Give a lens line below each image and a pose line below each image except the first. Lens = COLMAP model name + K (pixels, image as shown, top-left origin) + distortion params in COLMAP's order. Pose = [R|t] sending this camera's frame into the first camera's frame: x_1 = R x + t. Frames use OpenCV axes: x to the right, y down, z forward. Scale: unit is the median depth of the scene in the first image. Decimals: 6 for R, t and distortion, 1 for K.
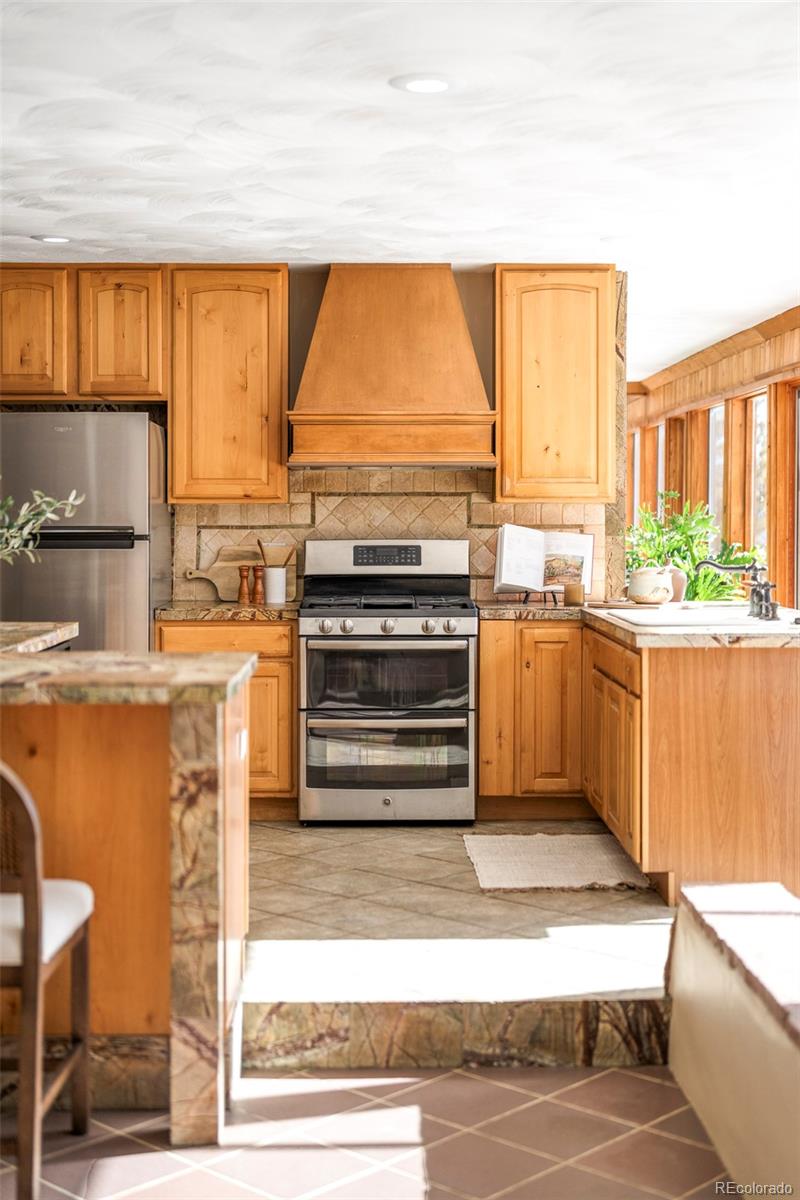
lens RADIAL K [[1674.5, 0, 384.0], [0, 1674.5, 532.9], [0, 0, 1]] dist [-0.009756, 0.000000]
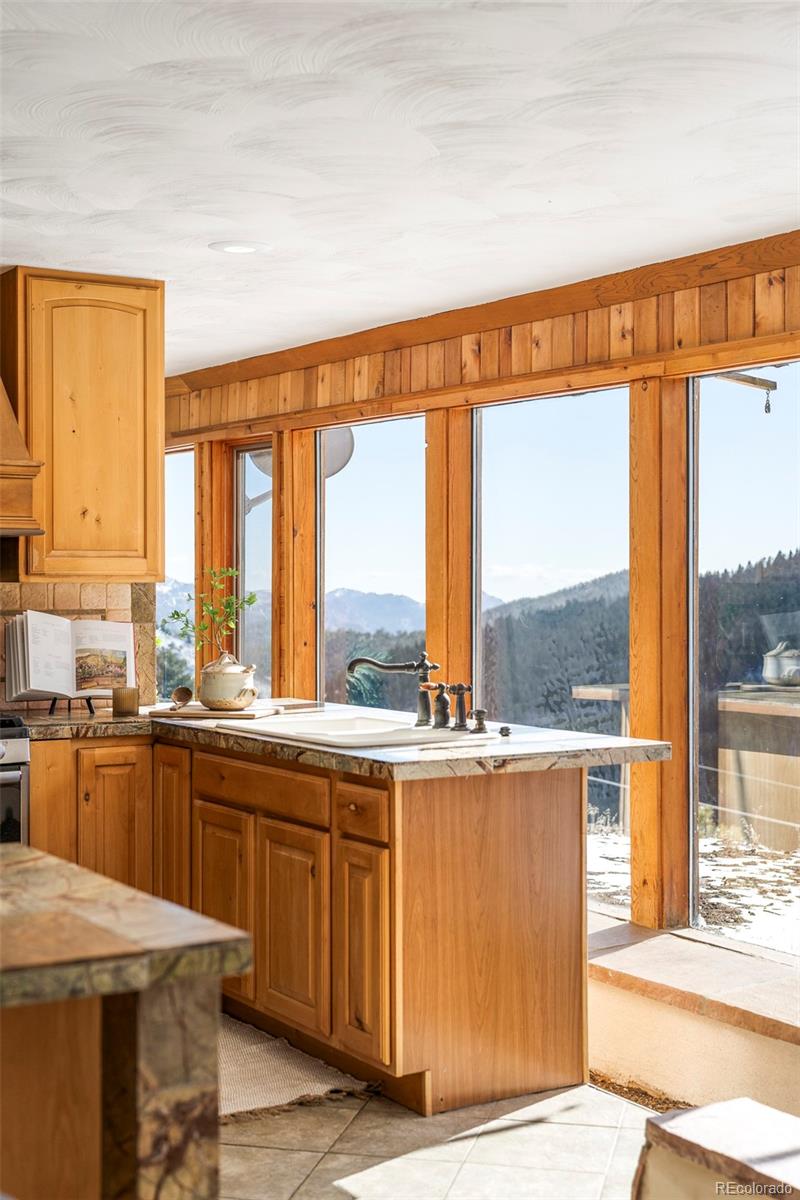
lens RADIAL K [[1674.5, 0, 400.3], [0, 1674.5, 591.2], [0, 0, 1]] dist [-0.009756, 0.000000]
pose [[0.856443, -0.005248, 0.516216, -0.211323], [0.006870, 0.999976, -0.001233, -0.014486], [-0.516197, 0.004602, 0.856458, 0.317351]]
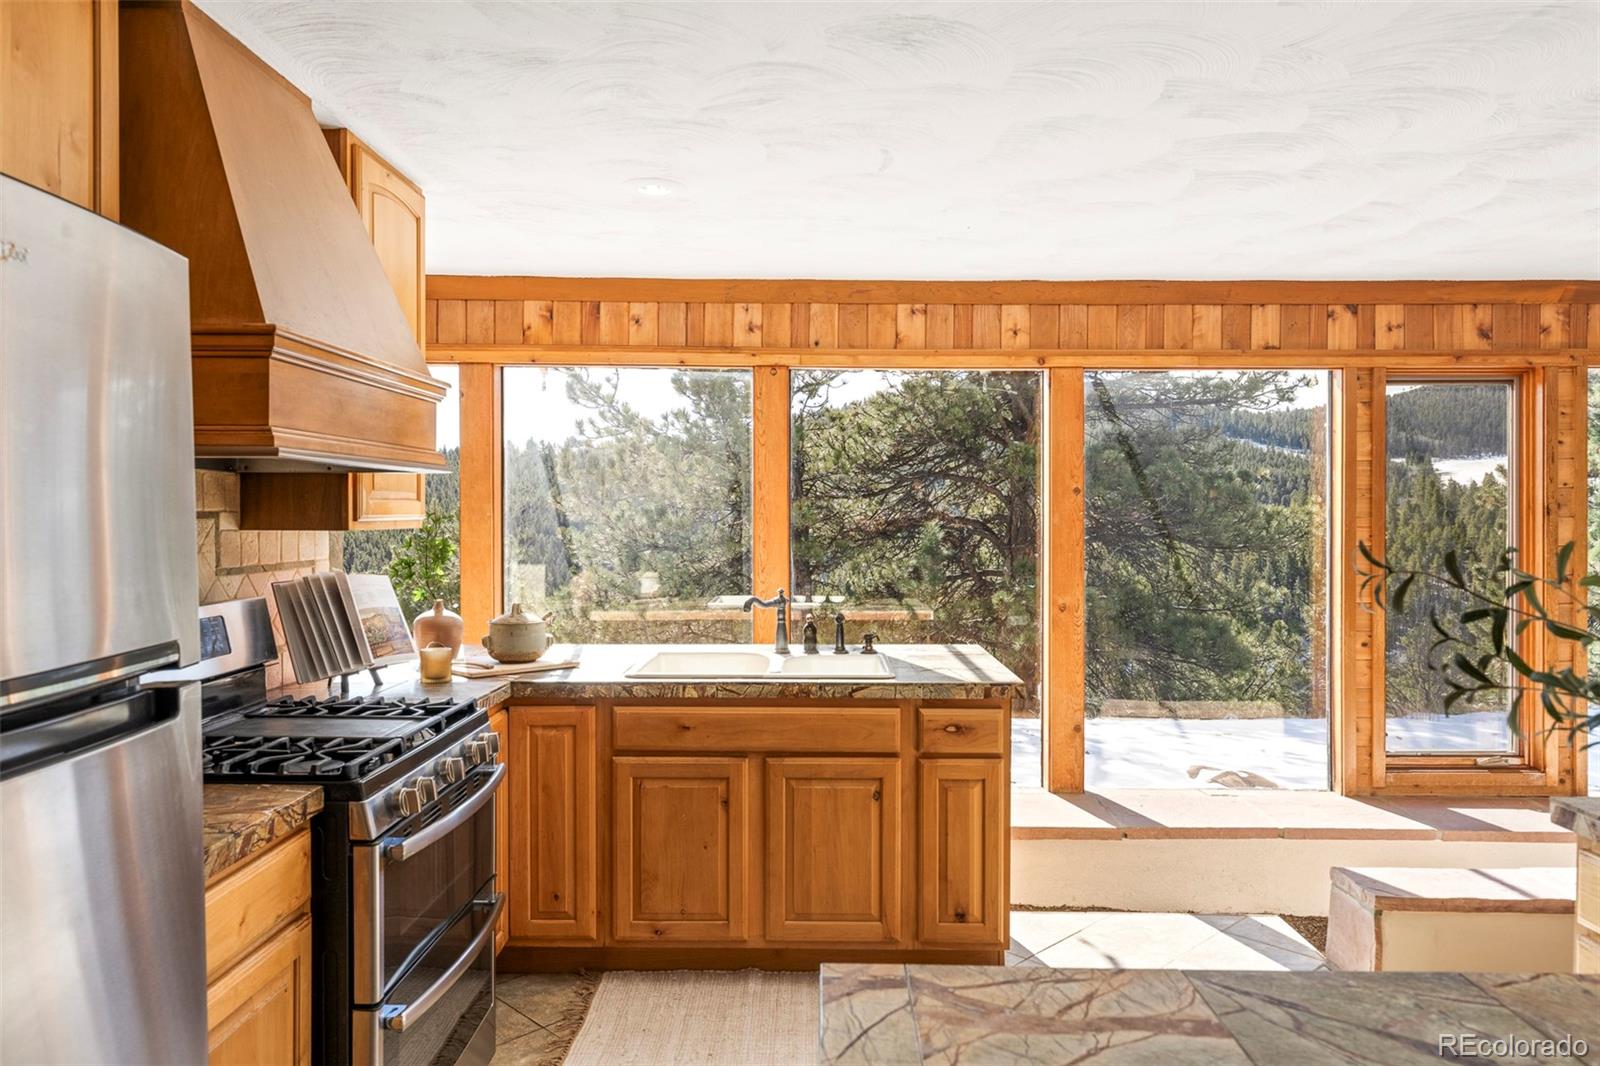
lens RADIAL K [[1116.7, 0, 796.7], [0, 1116.7, 528.4], [0, 0, 1]] dist [0.000416, 0.001405]
pose [[0.034401, -0.025774, 0.999076, -0.413654], [0.003953, 0.999663, 0.025653, -0.036871], [-0.999400, 0.003067, 0.034492, 0.995150]]
